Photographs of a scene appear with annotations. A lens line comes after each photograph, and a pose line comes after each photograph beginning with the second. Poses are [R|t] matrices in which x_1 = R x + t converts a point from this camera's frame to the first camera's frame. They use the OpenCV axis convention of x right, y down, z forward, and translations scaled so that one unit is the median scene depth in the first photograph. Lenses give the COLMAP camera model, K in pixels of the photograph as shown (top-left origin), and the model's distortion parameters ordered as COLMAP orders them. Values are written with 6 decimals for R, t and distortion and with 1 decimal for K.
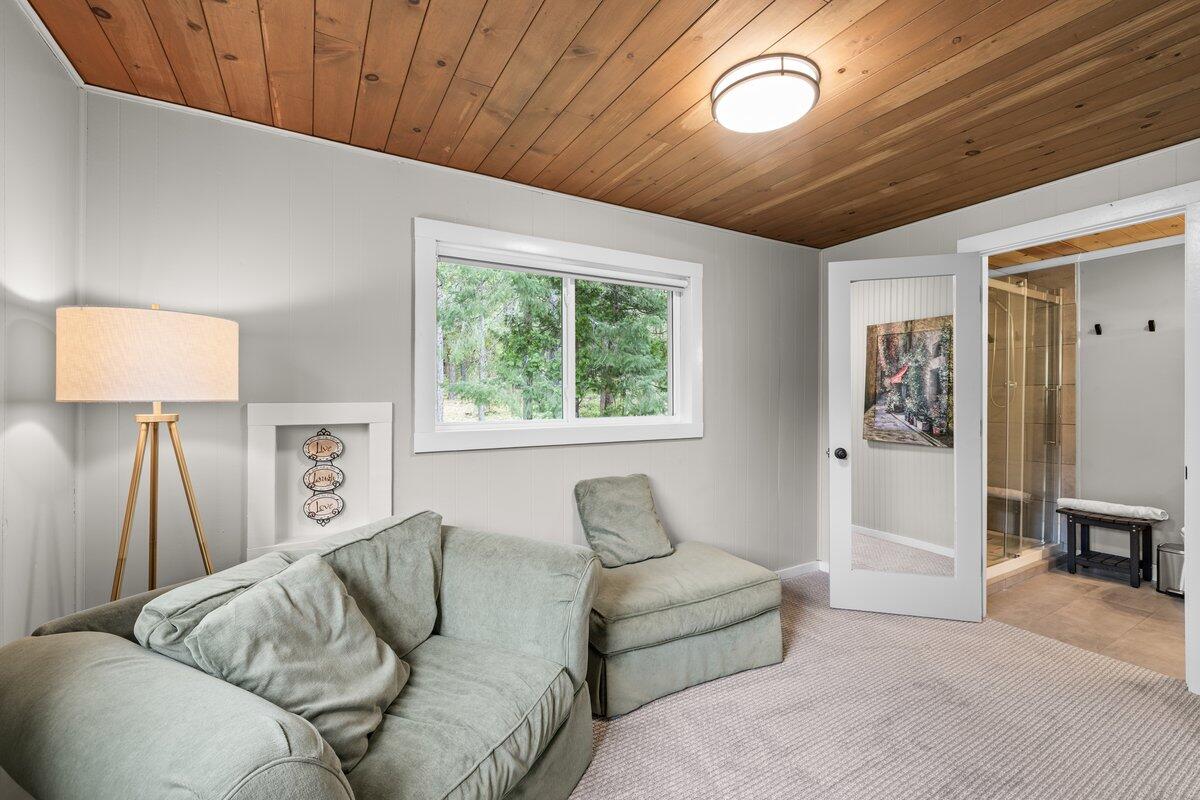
lens RADIAL K [[492.1, 0, 600.3], [0, 492.1, 406.6], [0, 0, 1]] dist [0.023025, 0.000144]
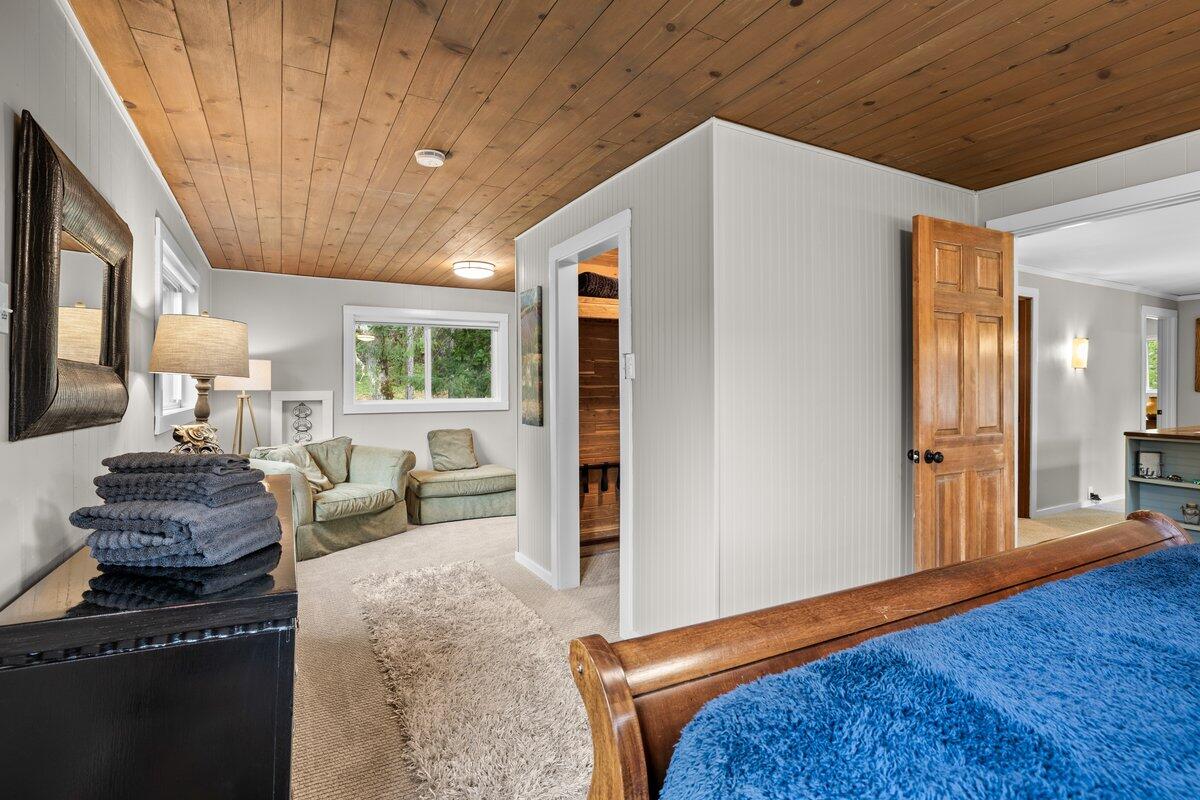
lens RADIAL K [[570.8, 0, 600.0], [0, 570.8, 400.0], [0, 0, 1]] dist [-0.000236, 0.000089]
pose [[0.999627, -0.002125, -0.027220, 0.871414], [0.002249, 0.999987, 0.004537, 0.024512], [0.027210, -0.004597, 0.999619, -1.567700]]
